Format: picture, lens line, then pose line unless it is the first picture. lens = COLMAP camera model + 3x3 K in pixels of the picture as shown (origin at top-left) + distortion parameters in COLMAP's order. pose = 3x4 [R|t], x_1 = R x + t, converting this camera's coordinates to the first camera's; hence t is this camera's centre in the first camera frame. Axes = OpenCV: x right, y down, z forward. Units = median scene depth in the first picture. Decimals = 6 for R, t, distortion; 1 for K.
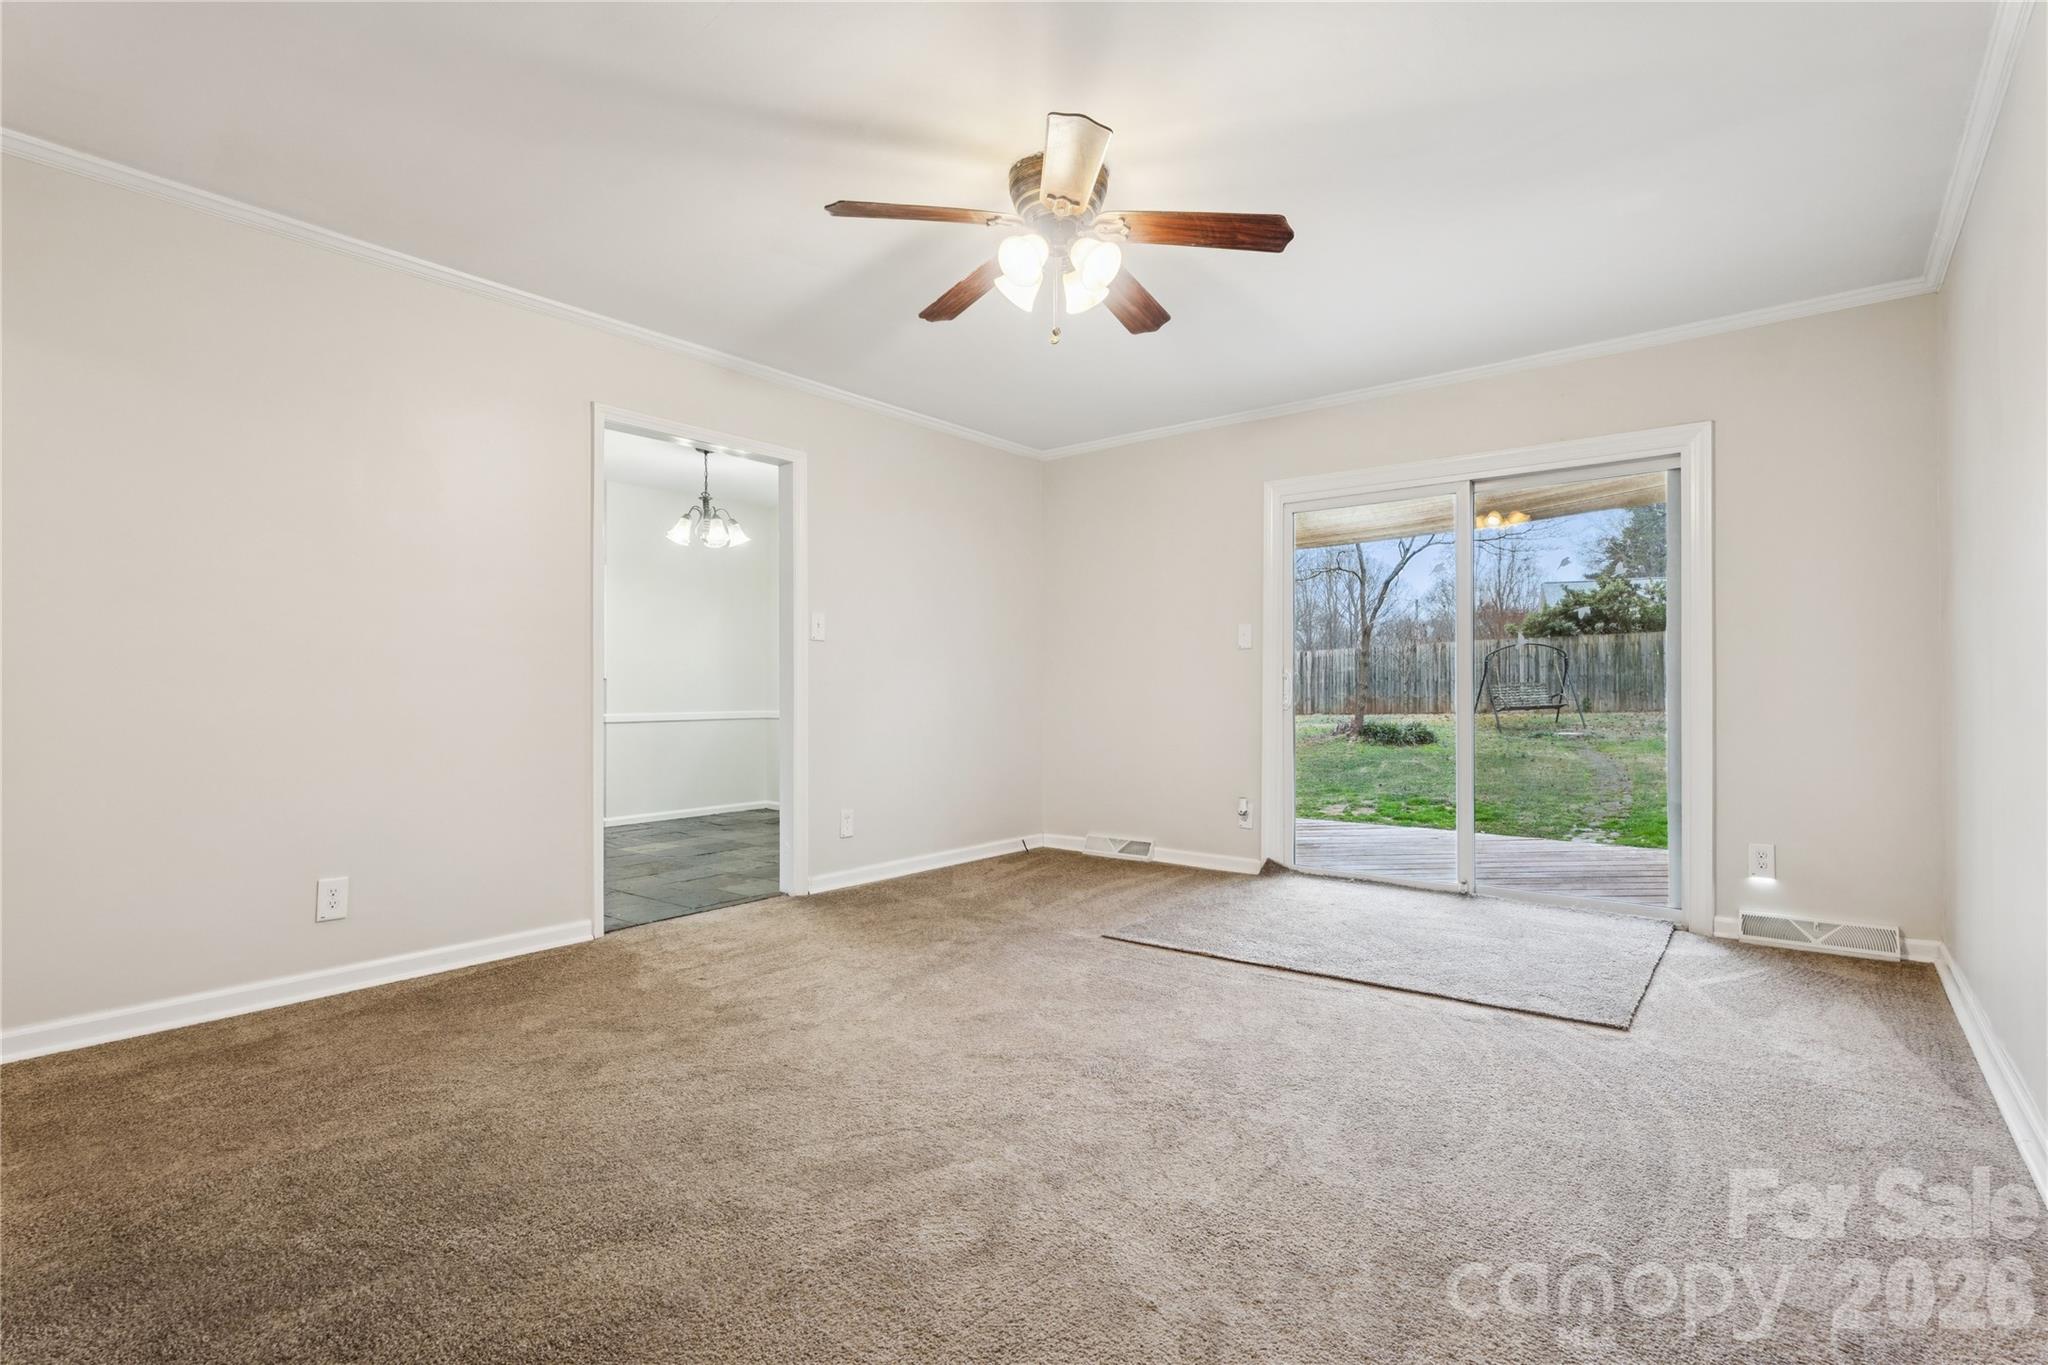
lens RADIAL K [[955.2, 0, 1031.1], [0, 955.2, 686.1], [0, 0, 1]] dist [0.000585, 0.000342]
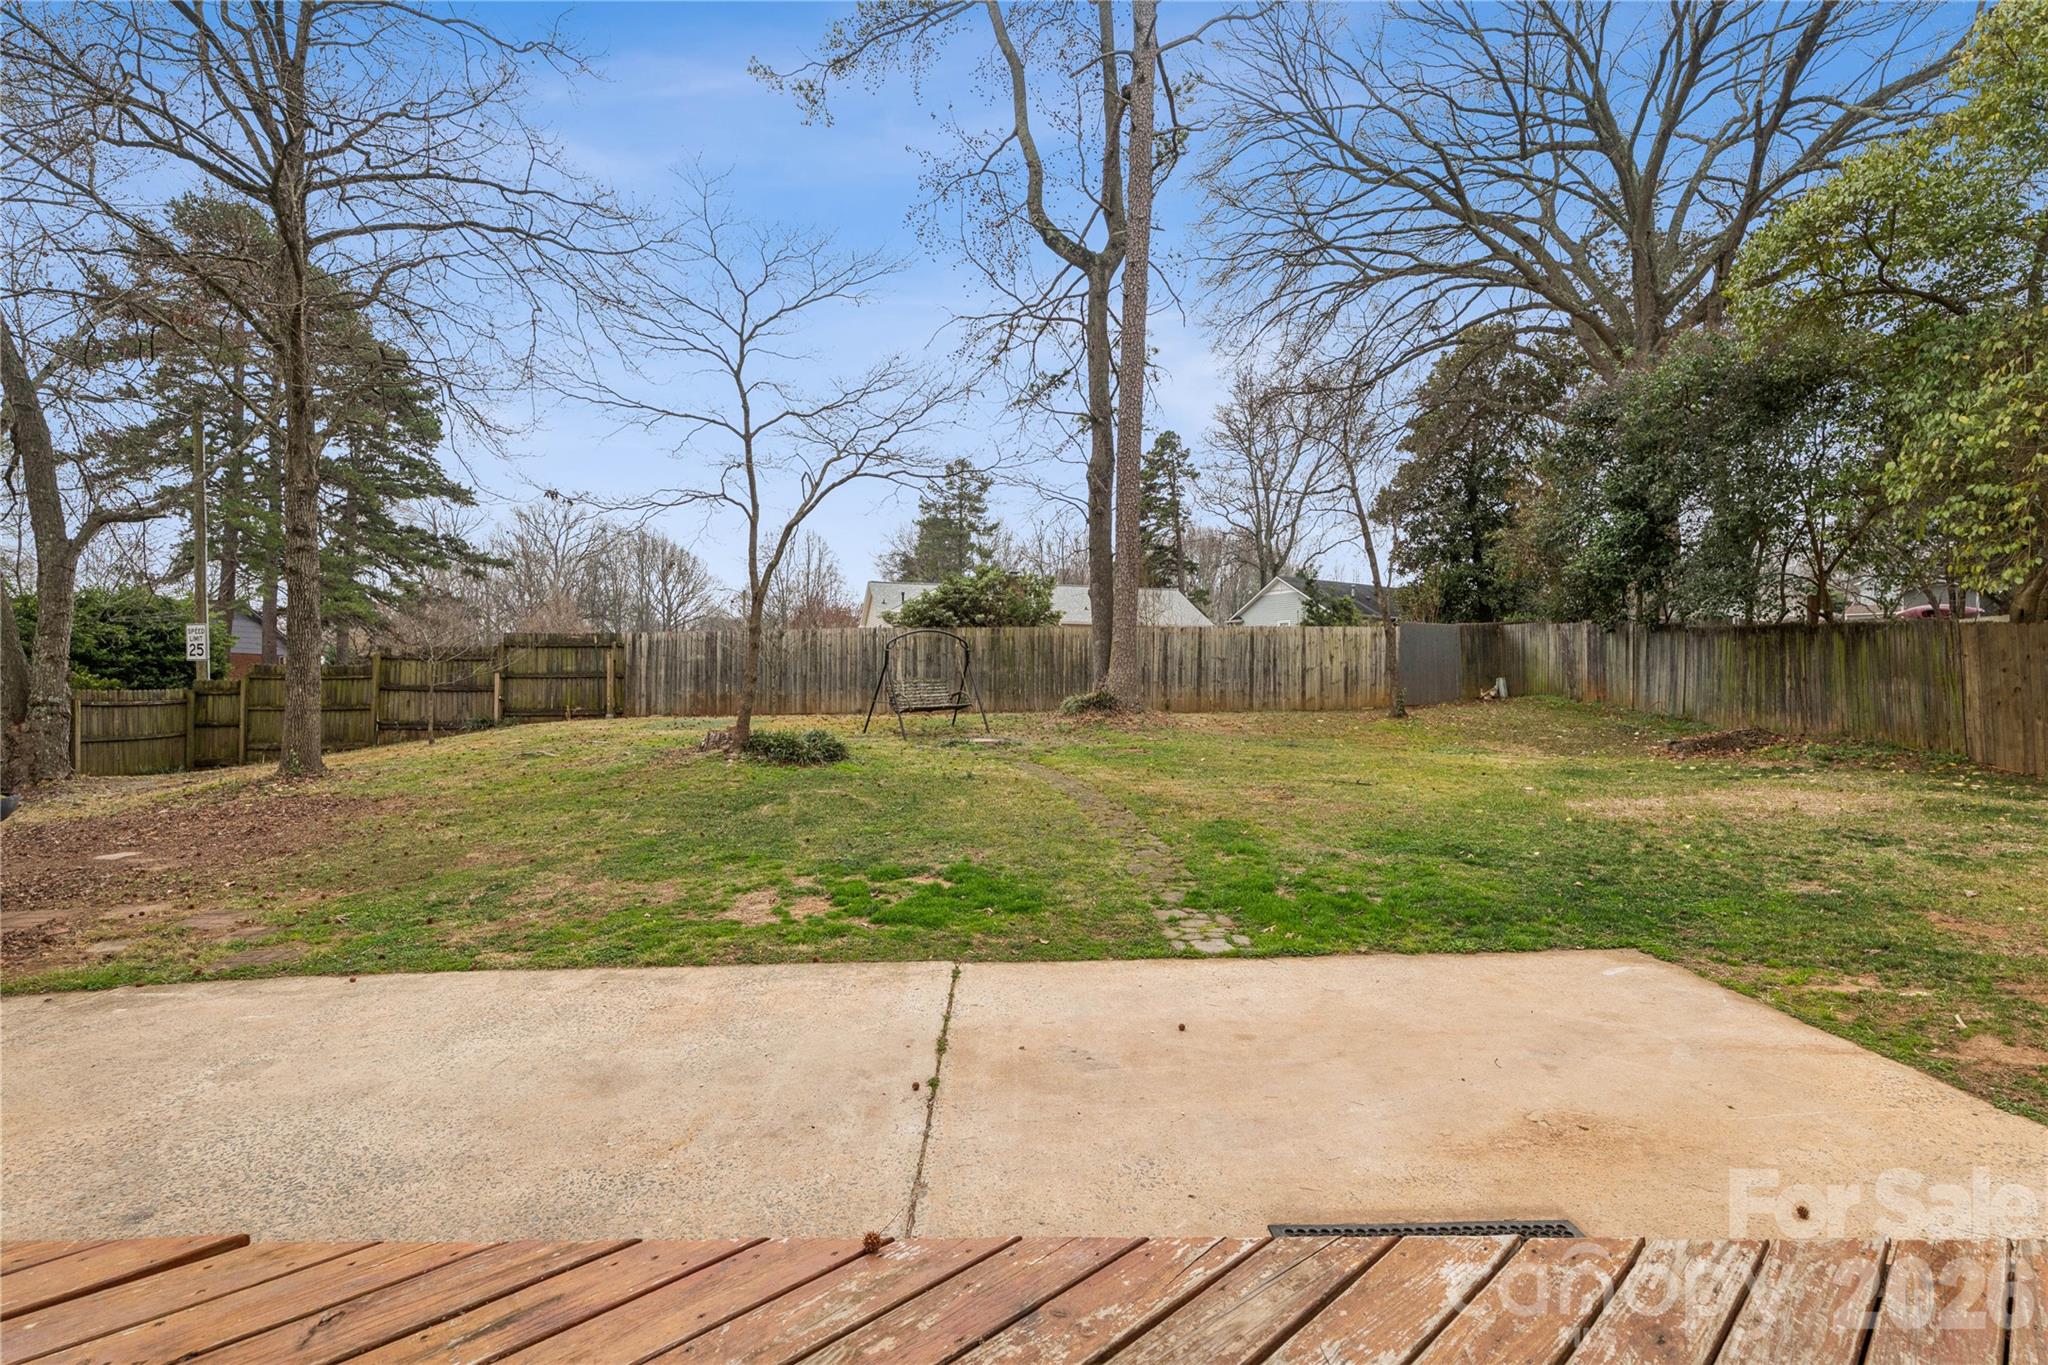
lens RADIAL K [[959.0, 0, 1024.0], [0, 959.0, 682.5], [0, 0, 1]] dist [0.001647, 0.000201]
pose [[0.773651, 0.014711, 0.633441, 0.069314], [-0.015051, 0.999875, -0.004839, 0.003574], [-0.633433, -0.005791, 0.773776, 0.360194]]
